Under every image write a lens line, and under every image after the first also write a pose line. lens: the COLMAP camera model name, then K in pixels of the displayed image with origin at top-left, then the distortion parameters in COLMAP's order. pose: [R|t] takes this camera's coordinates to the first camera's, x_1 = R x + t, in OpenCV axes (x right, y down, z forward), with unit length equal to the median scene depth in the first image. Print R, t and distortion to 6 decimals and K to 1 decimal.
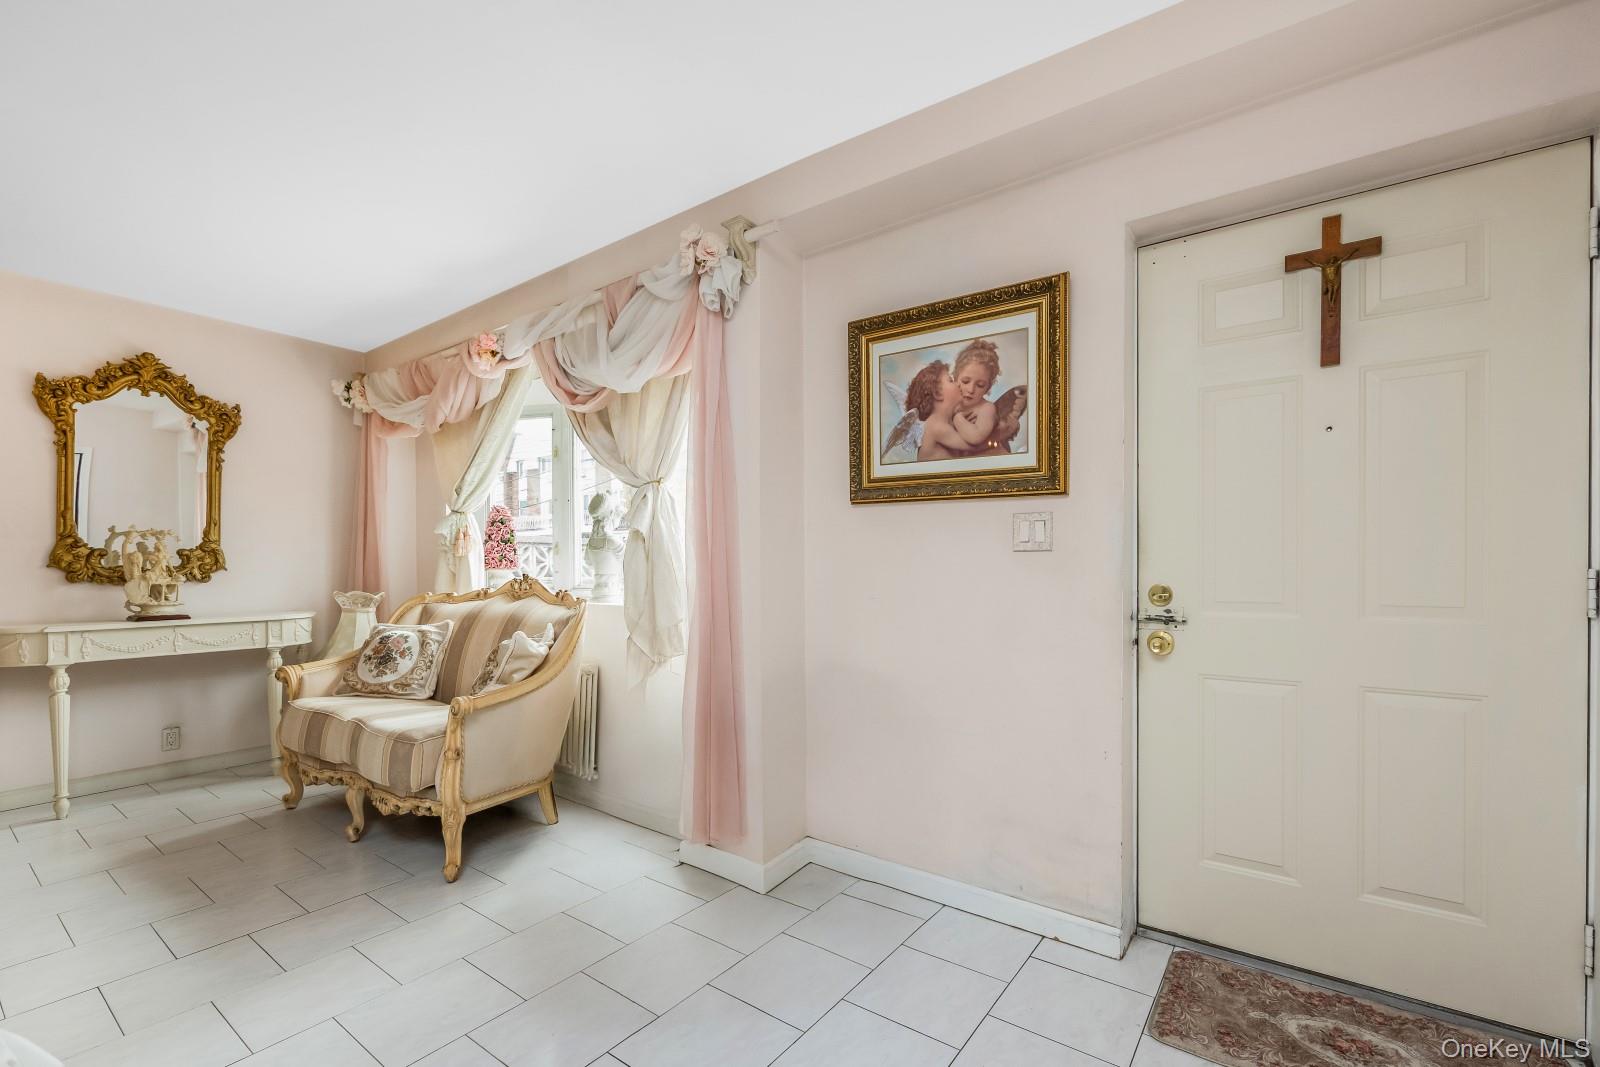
lens RADIAL K [[699.0, 0, 798.4], [0, 699.0, 569.7], [0, 0, 1]] dist [-0.000811, -0.000011]
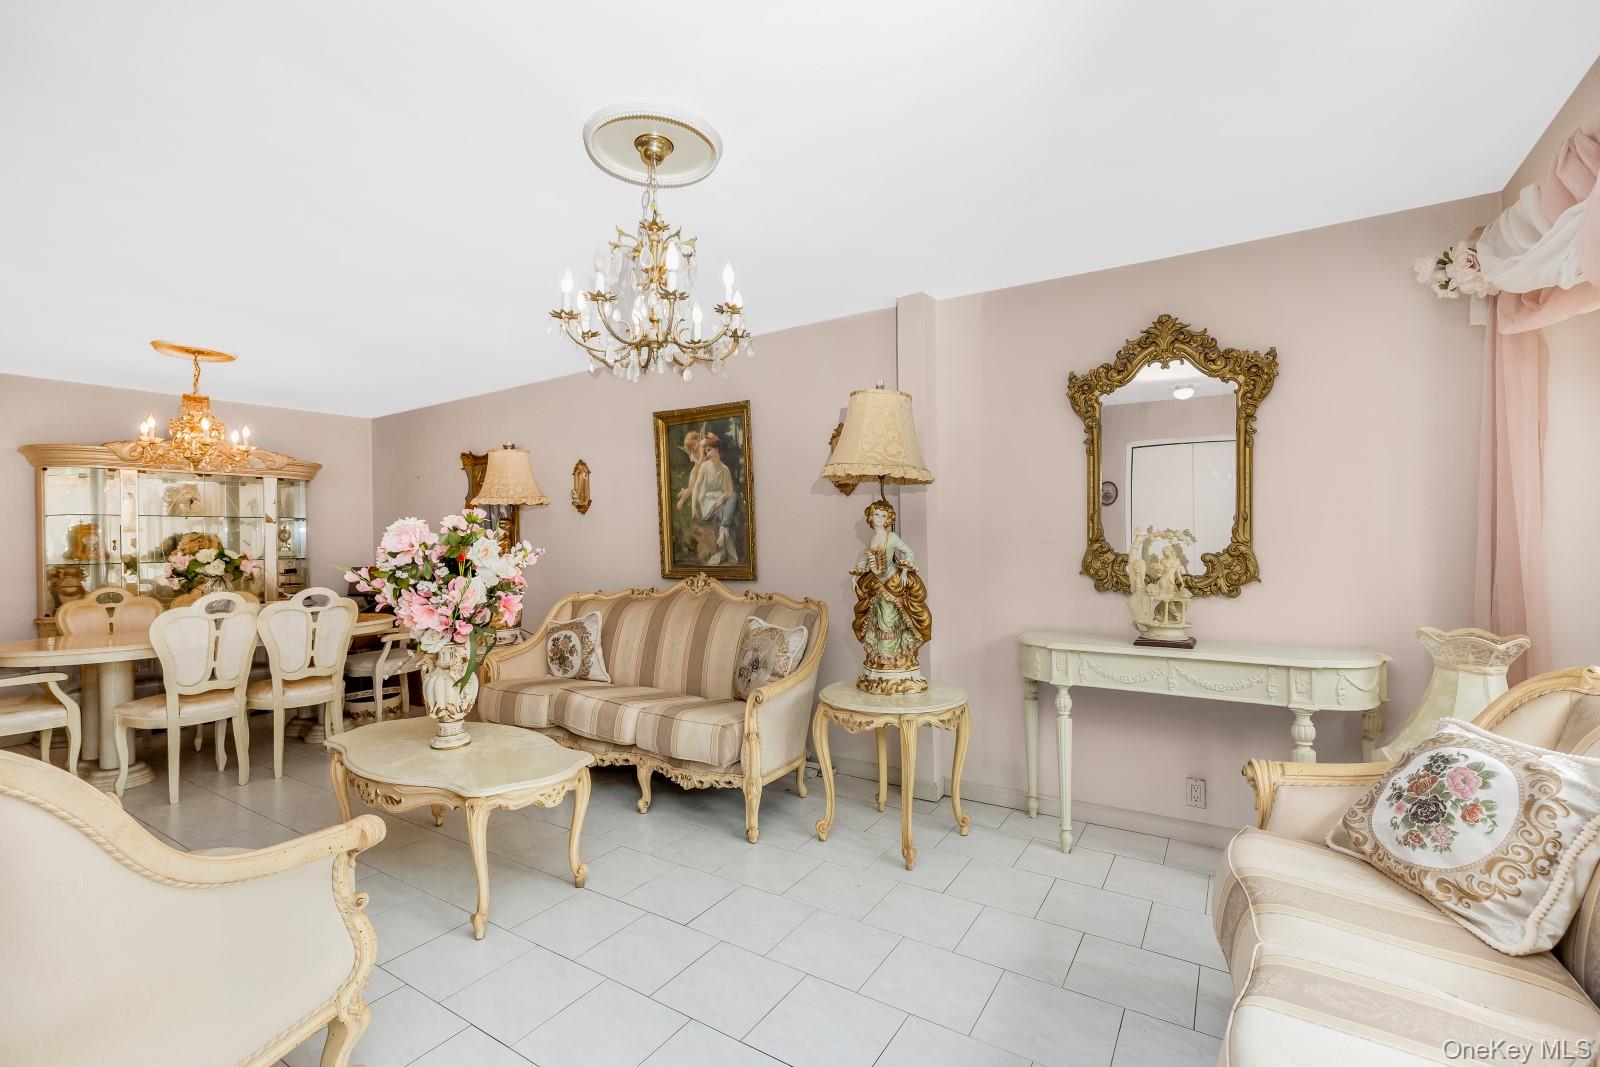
lens RADIAL K [[686.8, 0, 804.7], [0, 686.8, 538.2], [0, 0, 1]] dist [0.000599, -0.000121]
pose [[0.071439, -0.003040, -0.997440, -0.169552], [0.003143, 0.999991, -0.002823, -0.051224], [0.997440, -0.002933, 0.071447, 0.559617]]
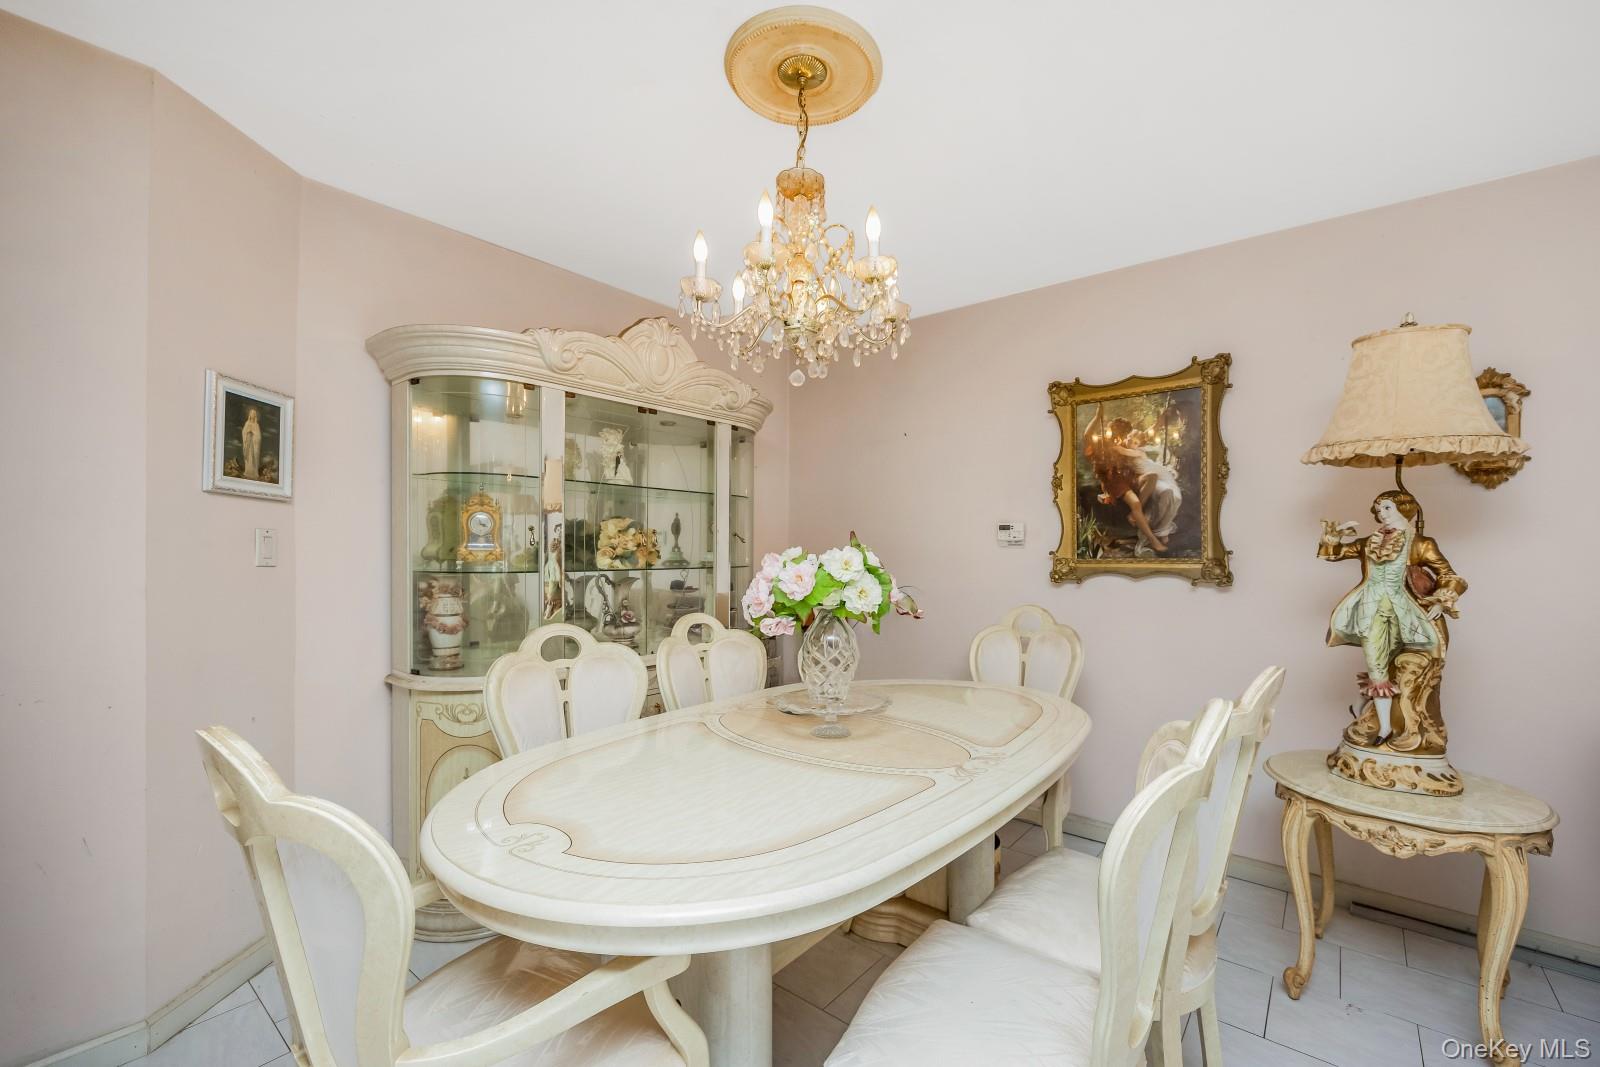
lens RADIAL K [[656.6, 0, 822.3], [0, 656.6, 559.6], [0, 0, 1]] dist [-0.000816, -0.000105]
pose [[-0.028898, 0.017722, -0.999425, -1.027892], [-0.019119, 0.999650, 0.018278, -0.037645], [0.999400, 0.019636, -0.028549, -0.462228]]
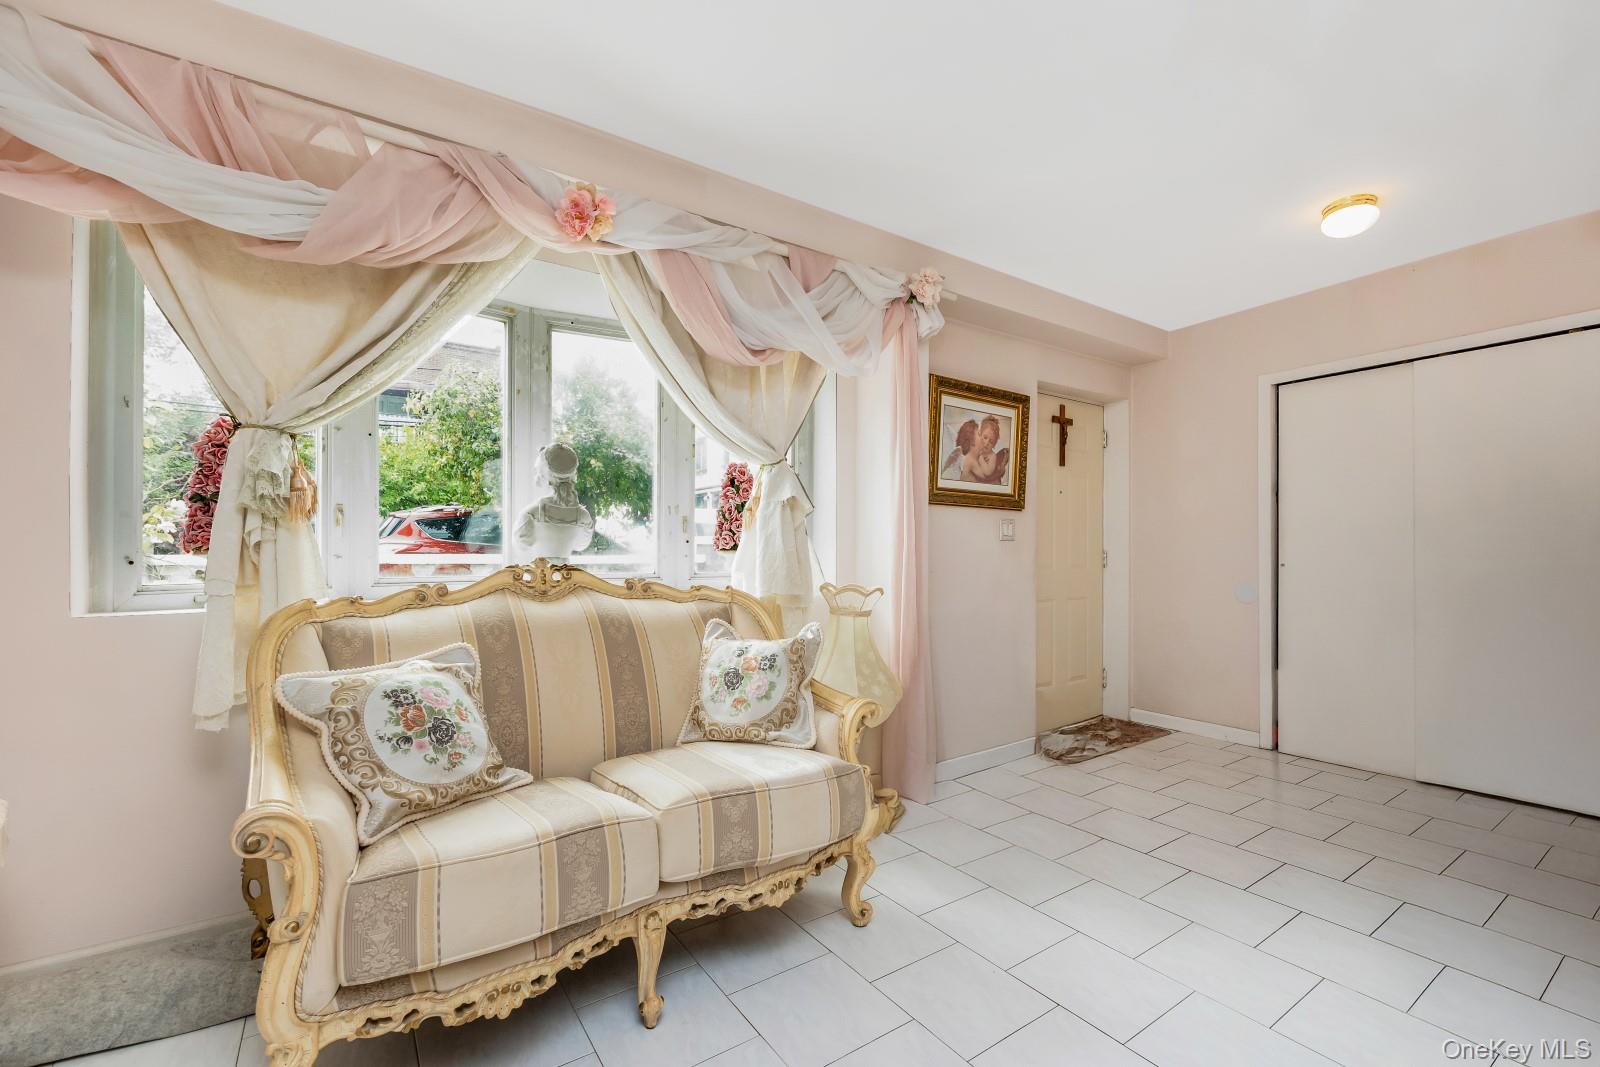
lens RADIAL K [[676.9, 0, 802.9], [0, 676.9, 546.2], [0, 0, 1]] dist [-0.000964, -0.000045]
pose [[0.326084, 0.008185, 0.945305, -0.962470], [0.003216, 0.999947, -0.009767, 0.002251], [-0.945335, 0.006225, 0.326040, 0.601039]]
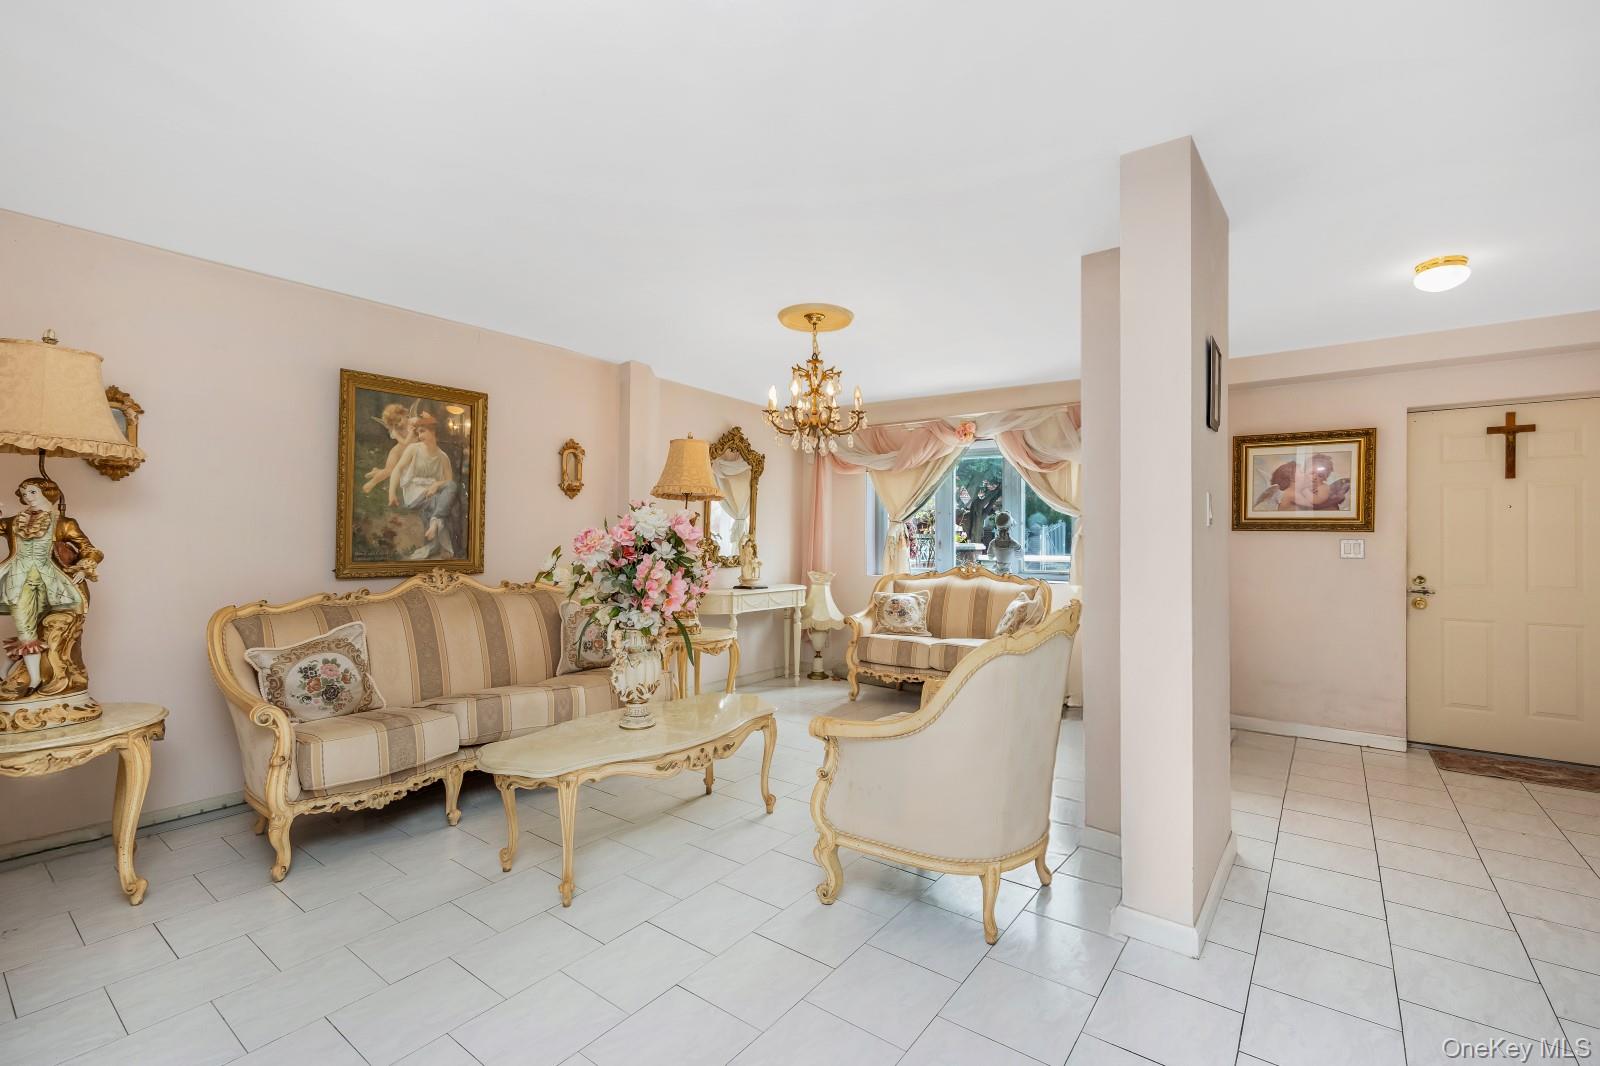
lens RADIAL K [[697.9, 0, 800.0], [0, 697.9, 533.0], [0, 0, 1]] dist [0.002928, -0.000027]
pose [[0.999922, 0.007544, -0.009985, -0.822842], [-0.007721, 0.999812, -0.017809, -0.033504], [0.009848, 0.017884, 0.999792, -0.695955]]
